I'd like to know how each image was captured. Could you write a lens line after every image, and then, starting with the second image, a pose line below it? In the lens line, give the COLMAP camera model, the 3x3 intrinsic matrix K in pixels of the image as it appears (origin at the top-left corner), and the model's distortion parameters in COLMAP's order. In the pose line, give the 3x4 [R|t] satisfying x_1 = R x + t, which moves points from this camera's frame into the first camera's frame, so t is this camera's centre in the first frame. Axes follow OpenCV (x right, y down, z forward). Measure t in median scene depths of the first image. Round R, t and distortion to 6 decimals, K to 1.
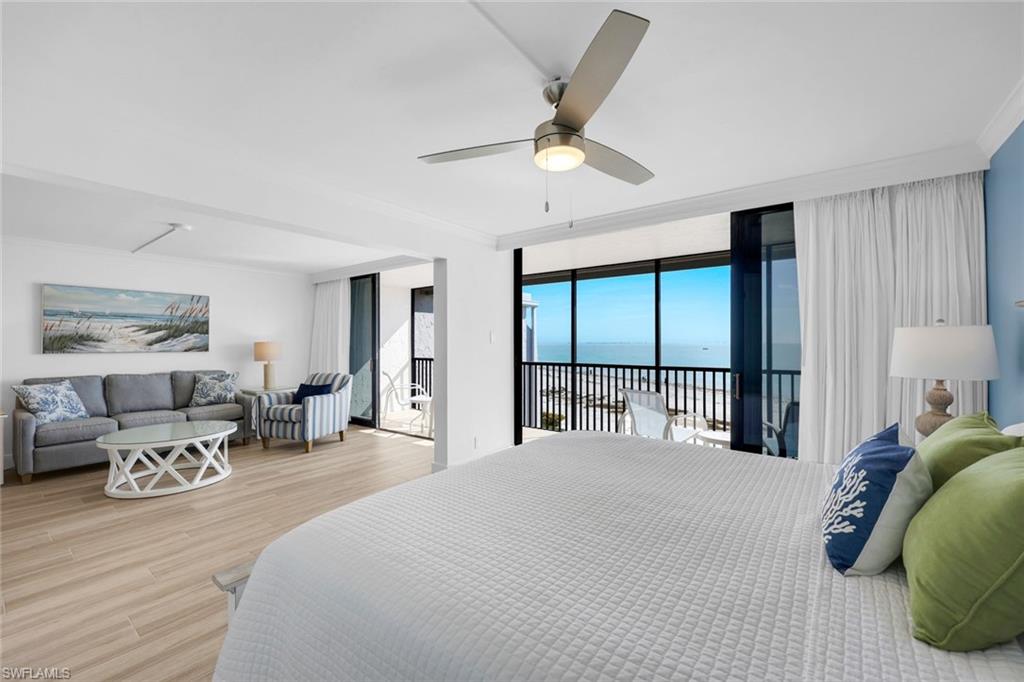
lens RADIAL K [[423.1, 0, 508.1], [0, 423.1, 336.5], [0, 0, 1]] dist [-0.000776, 0.000194]
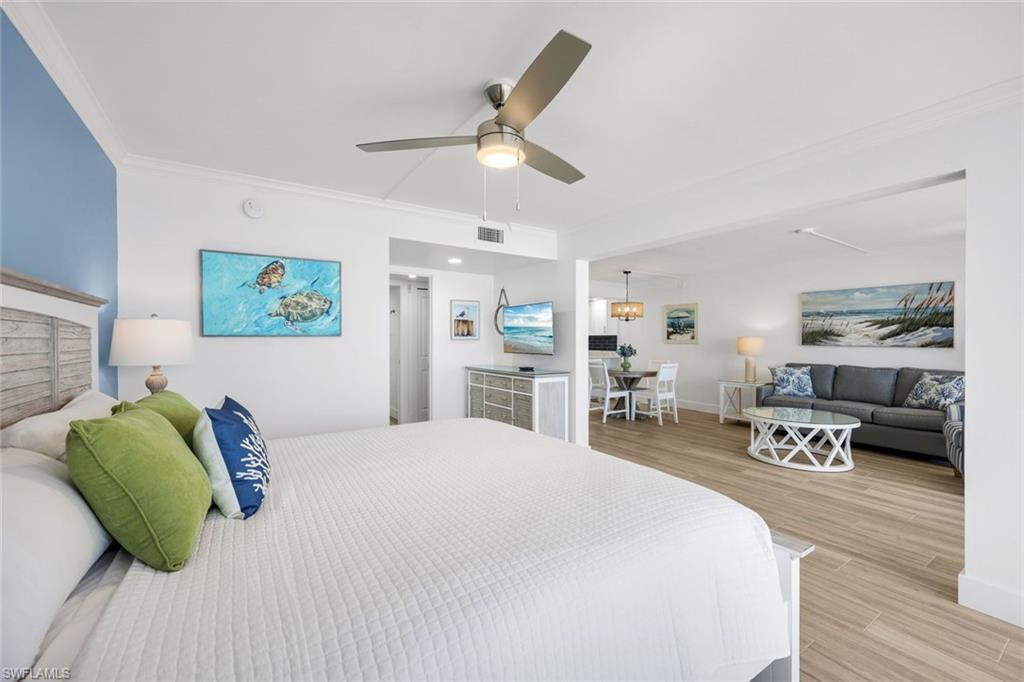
lens RADIAL K [[423.1, 0, 505.6], [0, 423.1, 340.0], [0, 0, 1]] dist [-0.000776, 0.000194]
pose [[-0.351824, 0.005558, -0.936050, 0.496749], [0.012235, 0.999924, 0.001339, 0.010914], [0.935986, -0.010981, -0.351865, 0.616508]]
